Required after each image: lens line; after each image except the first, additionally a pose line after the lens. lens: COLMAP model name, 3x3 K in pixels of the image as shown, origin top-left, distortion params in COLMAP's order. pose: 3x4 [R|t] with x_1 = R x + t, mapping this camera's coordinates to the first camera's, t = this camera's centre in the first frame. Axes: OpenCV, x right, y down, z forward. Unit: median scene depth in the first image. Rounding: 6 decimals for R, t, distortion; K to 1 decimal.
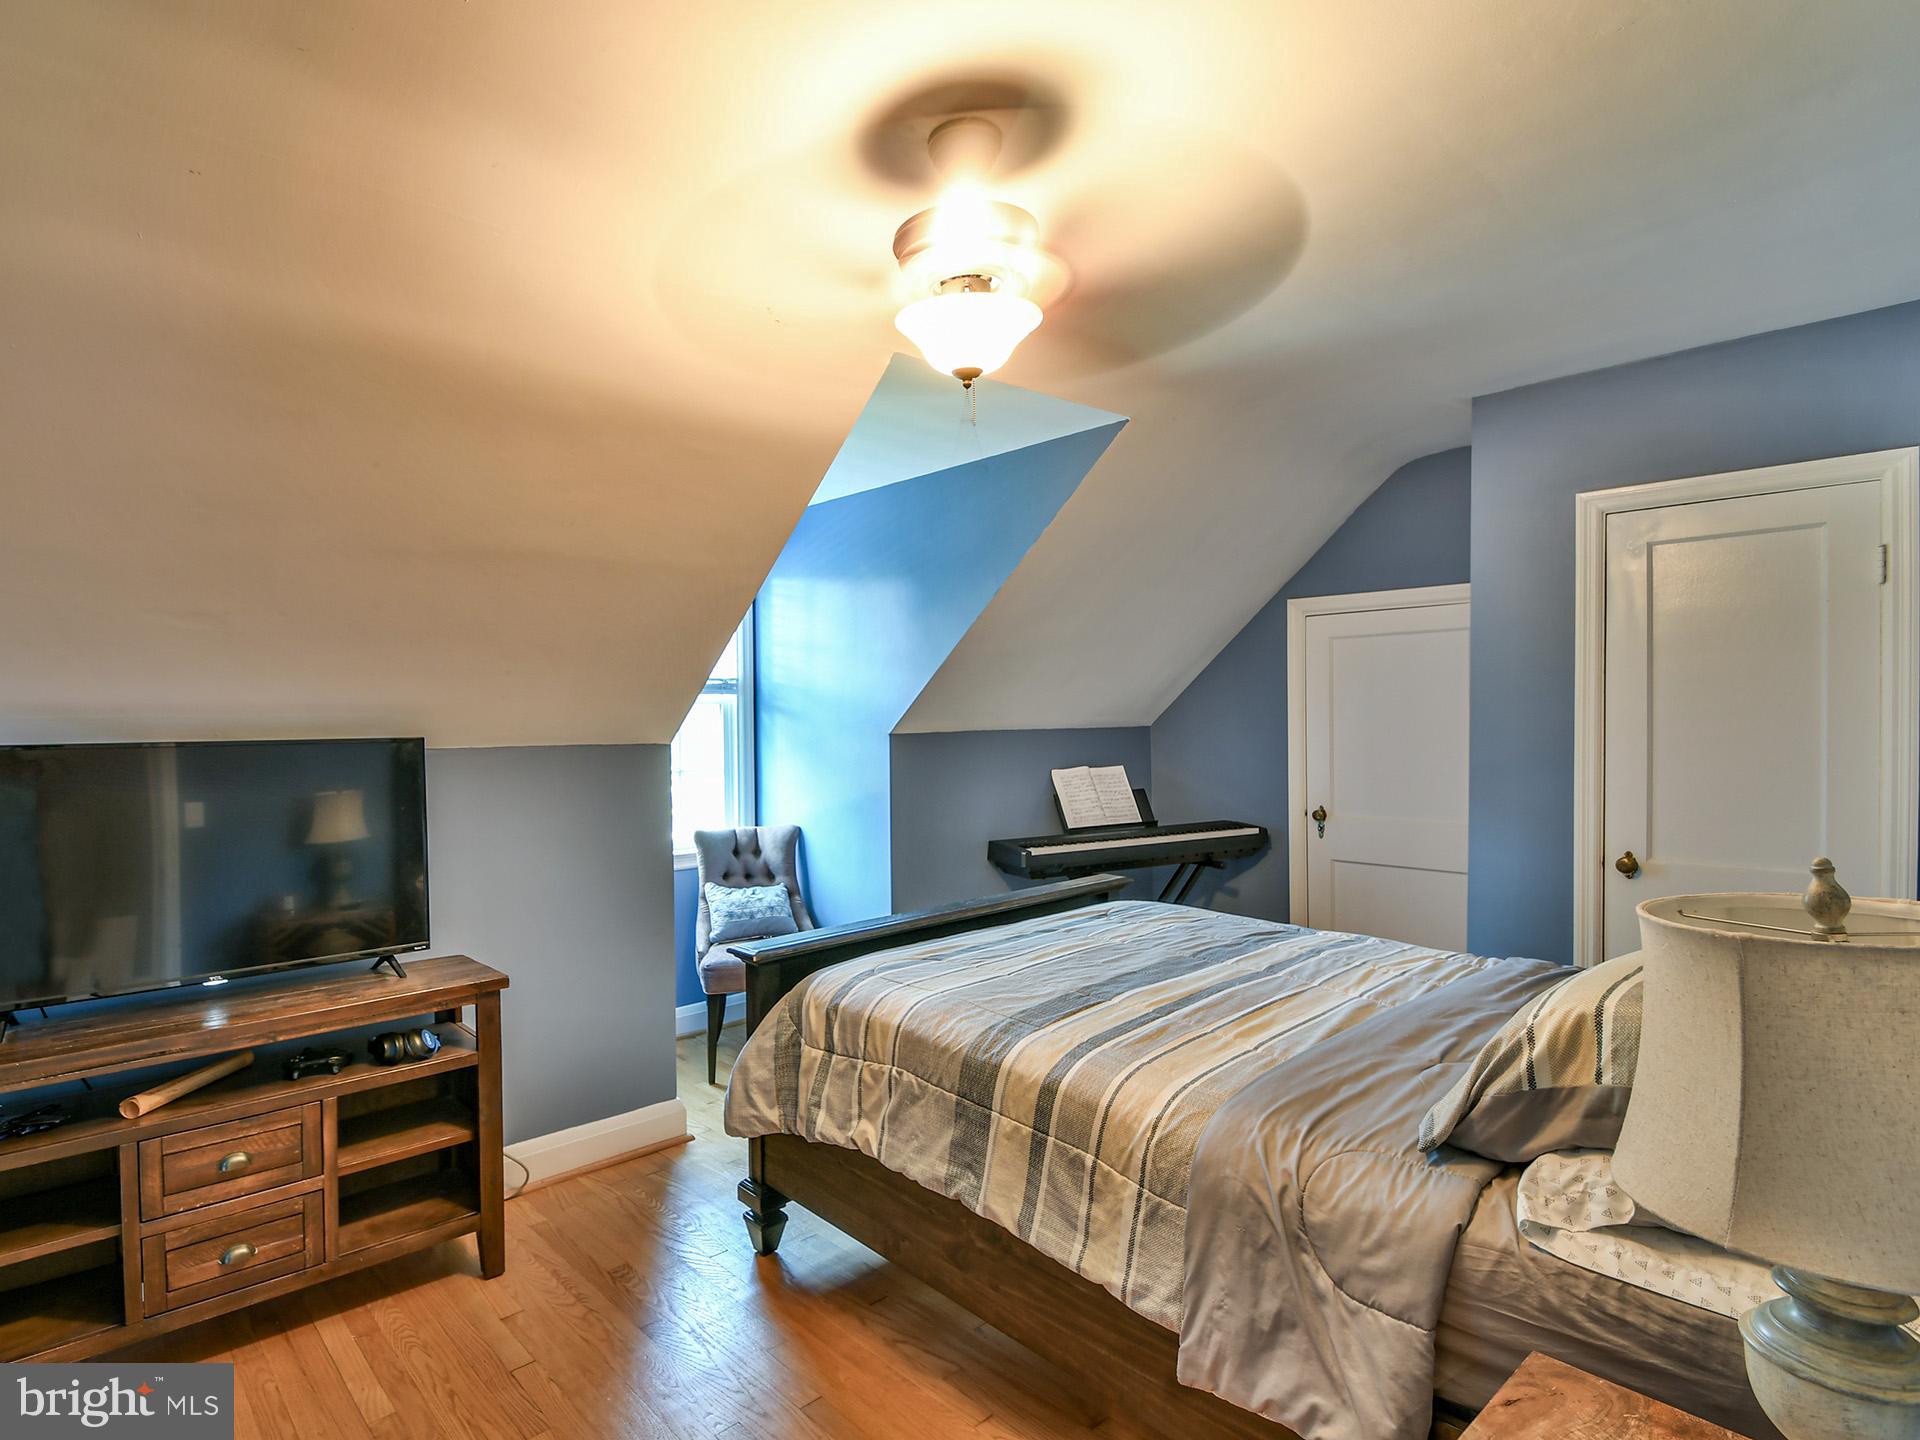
lens RADIAL K [[948.7, 0, 901.5], [0, 948.7, 722.4], [0, 0, 1]] dist [0.001341, 0.000400]
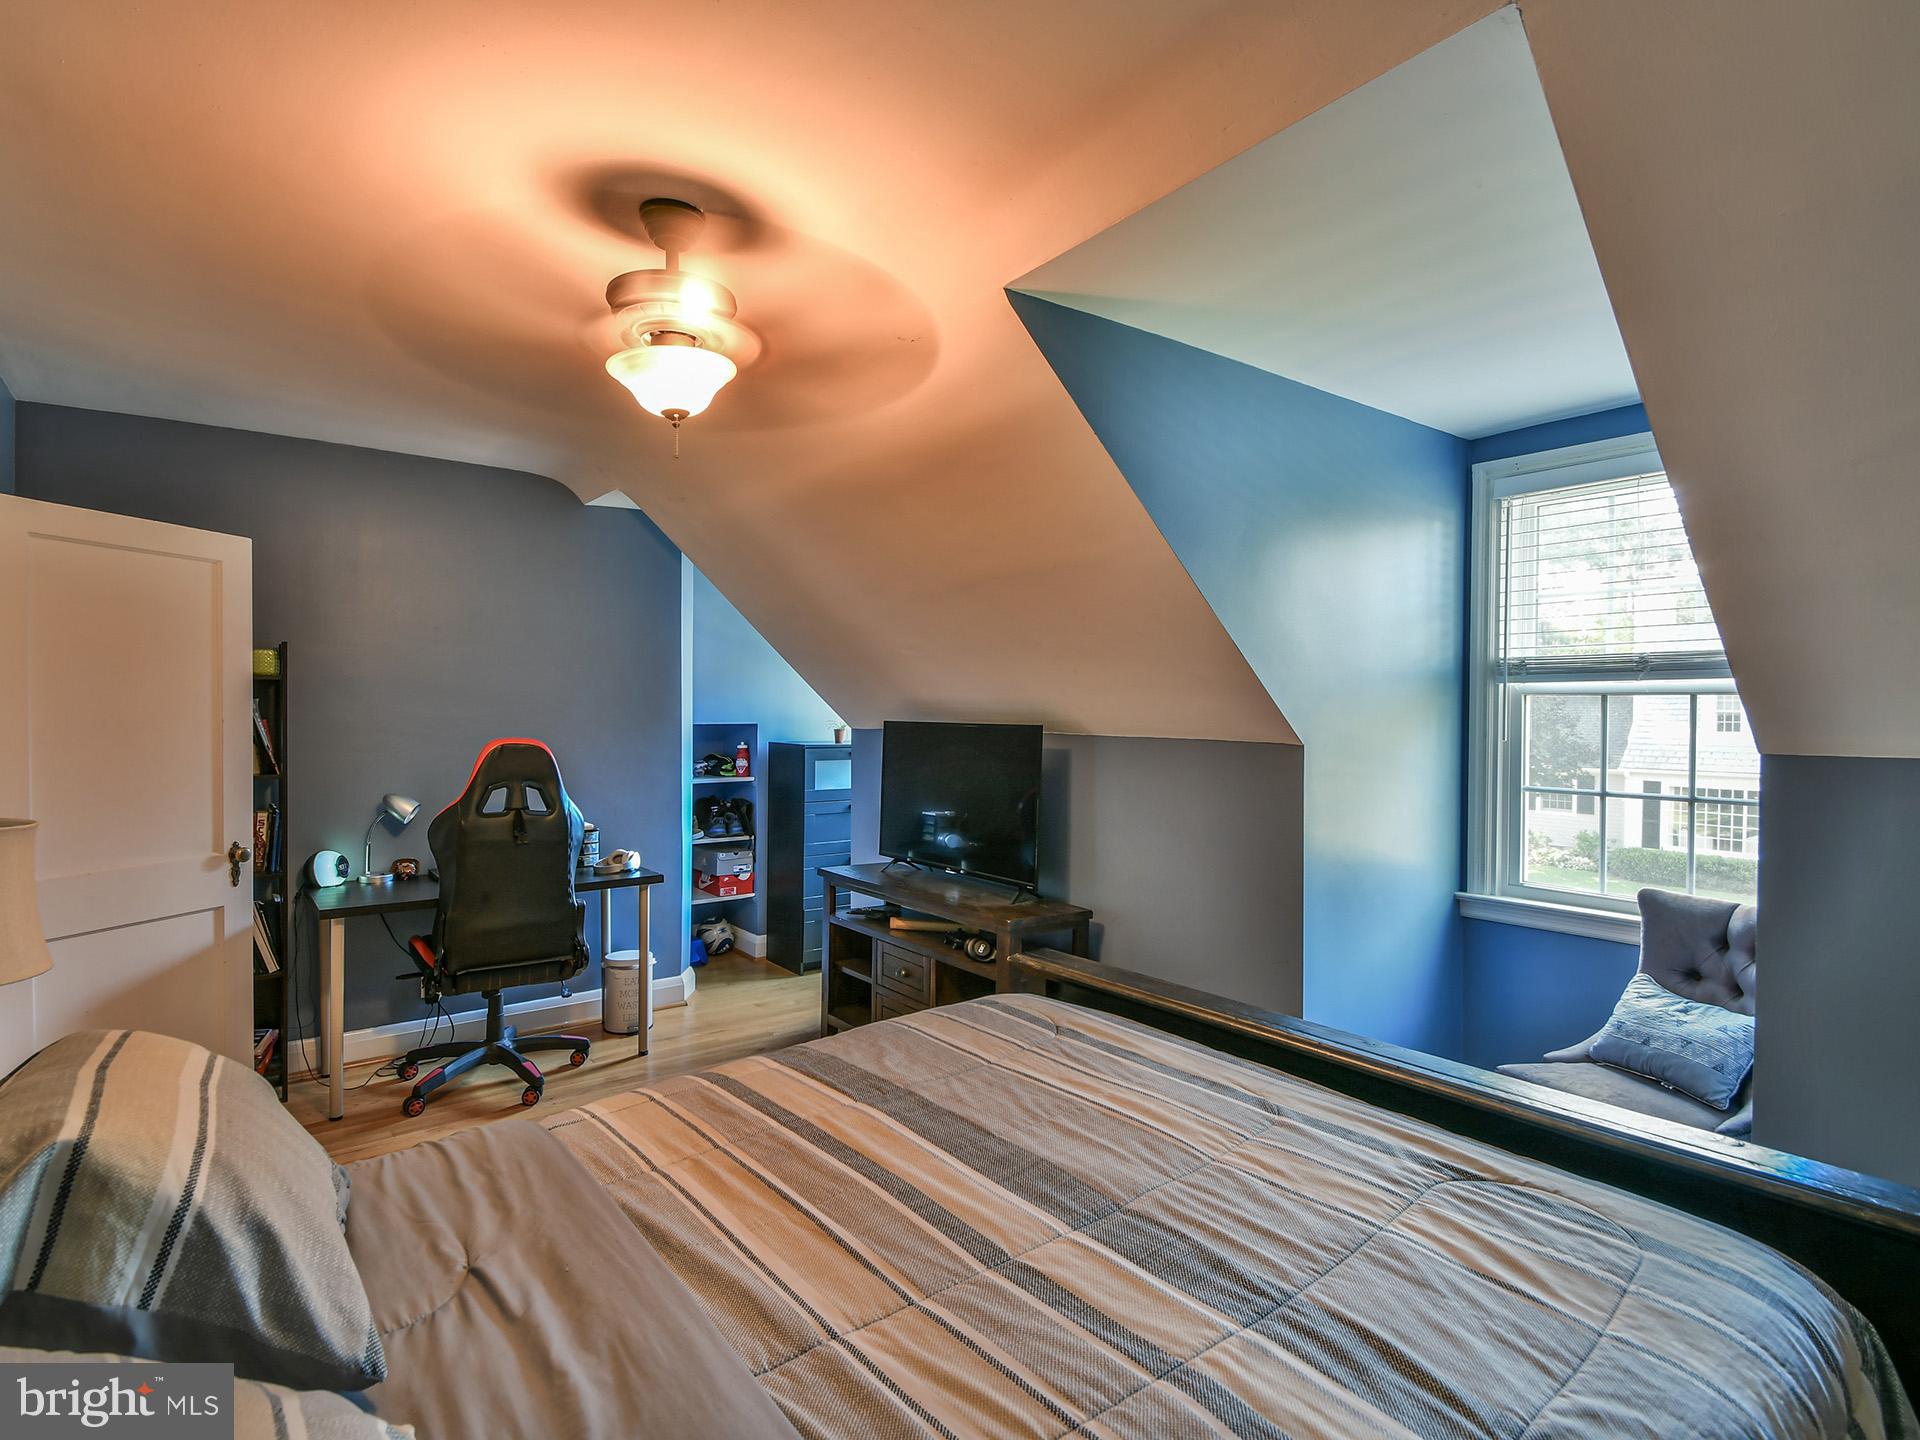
lens RADIAL K [[997.0, 0, 953.5], [0, 997.0, 711.4], [0, 0, 1]] dist [0.002758, 0.000494]
pose [[-0.072641, 0.009594, -0.997312, 0.967347], [-0.008914, 0.999908, 0.010269, -0.025549], [0.997318, 0.009636, -0.072548, 1.091481]]
